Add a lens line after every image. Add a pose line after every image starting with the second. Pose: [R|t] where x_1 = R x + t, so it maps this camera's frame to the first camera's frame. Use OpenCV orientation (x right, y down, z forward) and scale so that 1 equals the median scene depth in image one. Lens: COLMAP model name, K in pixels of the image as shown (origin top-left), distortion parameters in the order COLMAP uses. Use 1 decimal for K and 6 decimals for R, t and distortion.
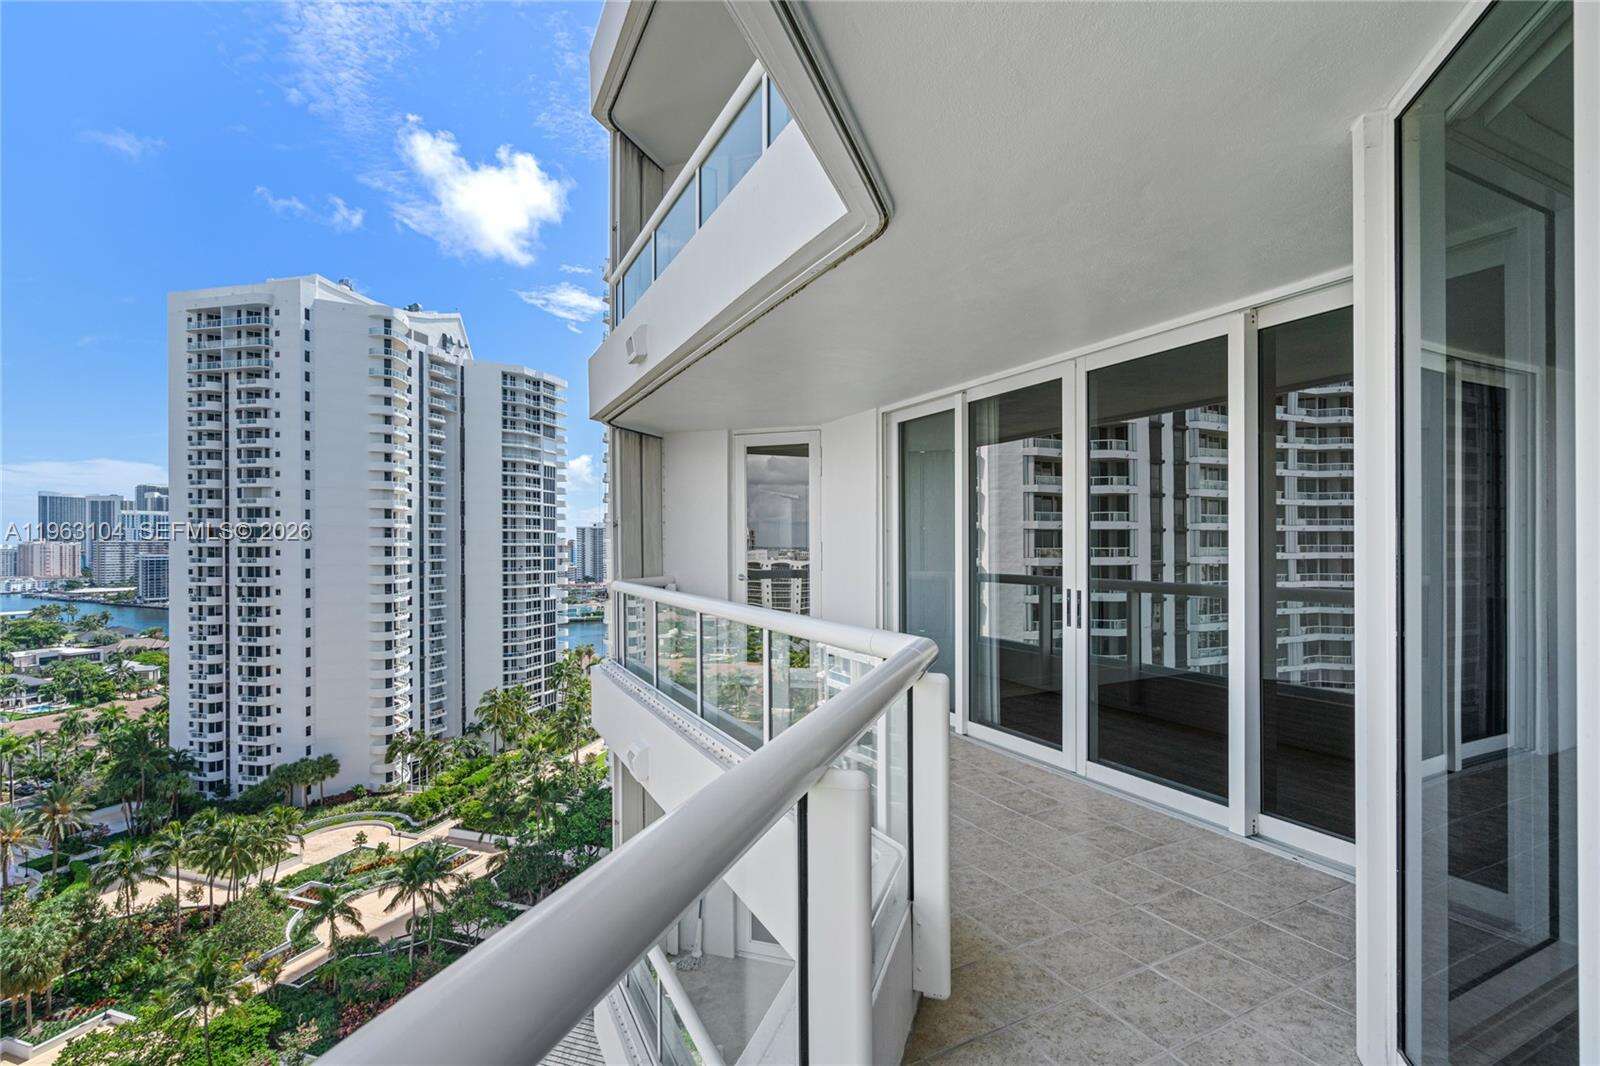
lens RADIAL K [[728.0, 0, 802.6], [0, 728.0, 539.7], [0, 0, 1]] dist [-0.010372, 0.002345]
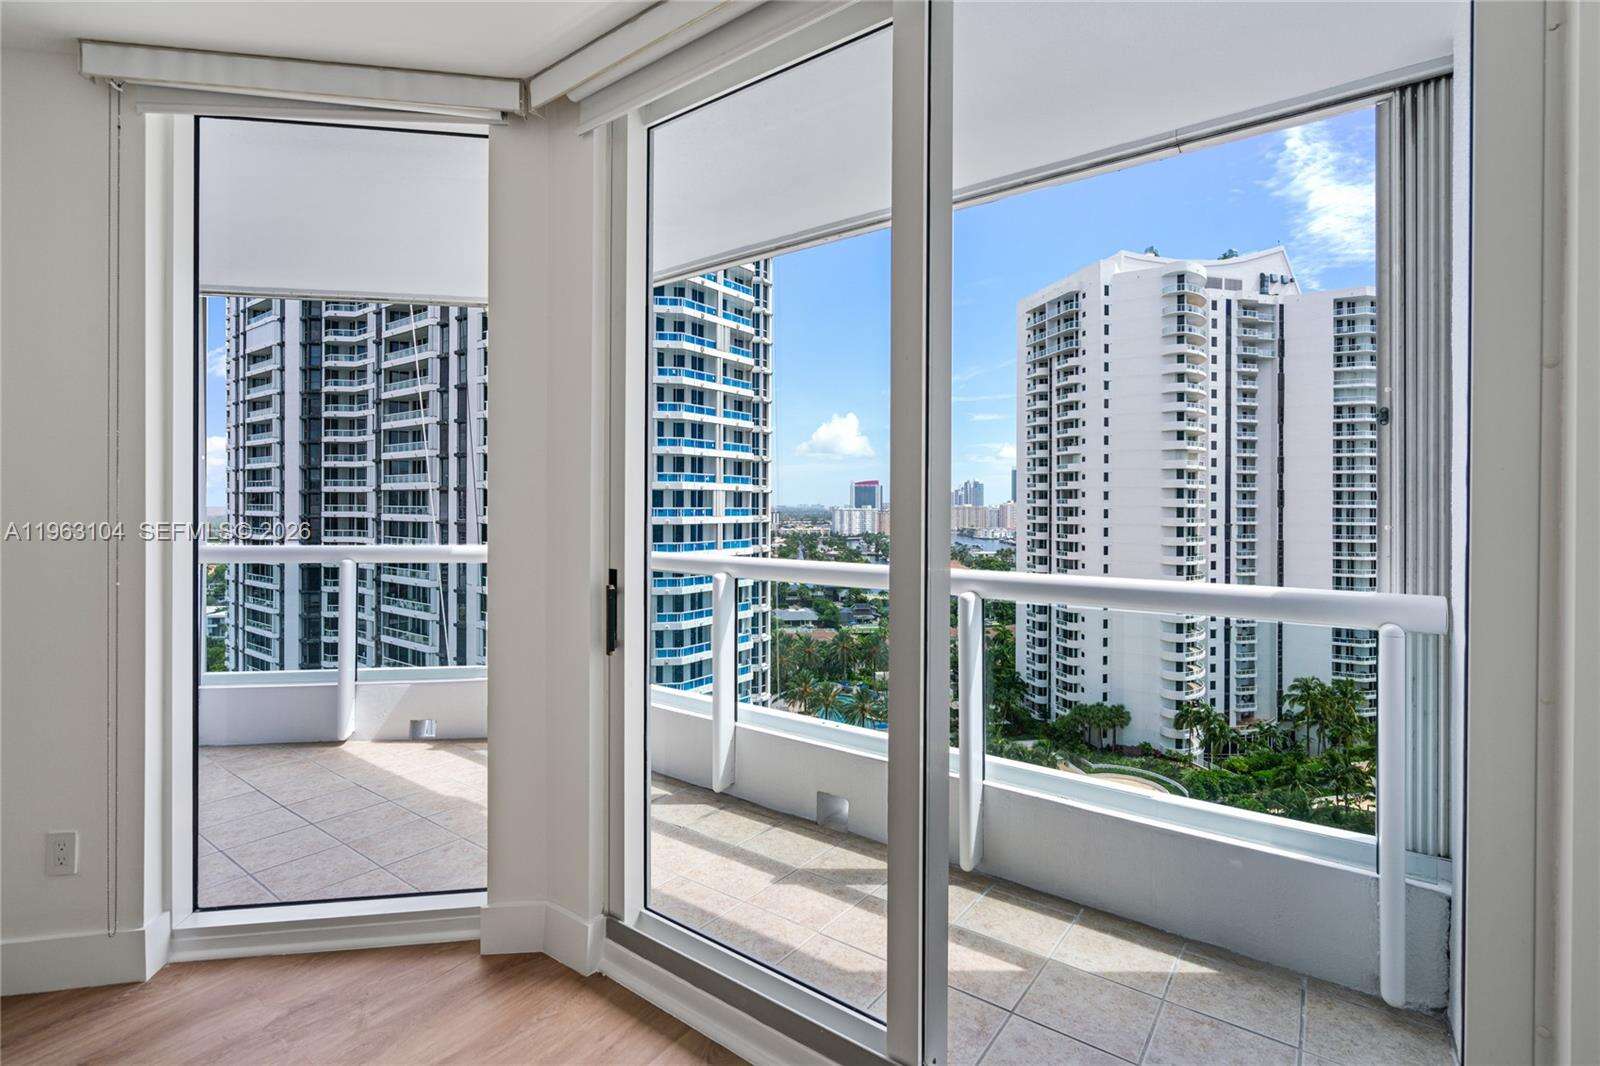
lens RADIAL K [[728.0, 0, 816.0], [0, 728.0, 503.3], [0, 0, 1]] dist [-0.010372, 0.002345]
pose [[0.457648, 0.002578, -0.889130, 0.072156], [-0.000481, 0.999996, 0.002652, 0.001470], [0.889133, -0.000786, 0.457648, 0.117841]]
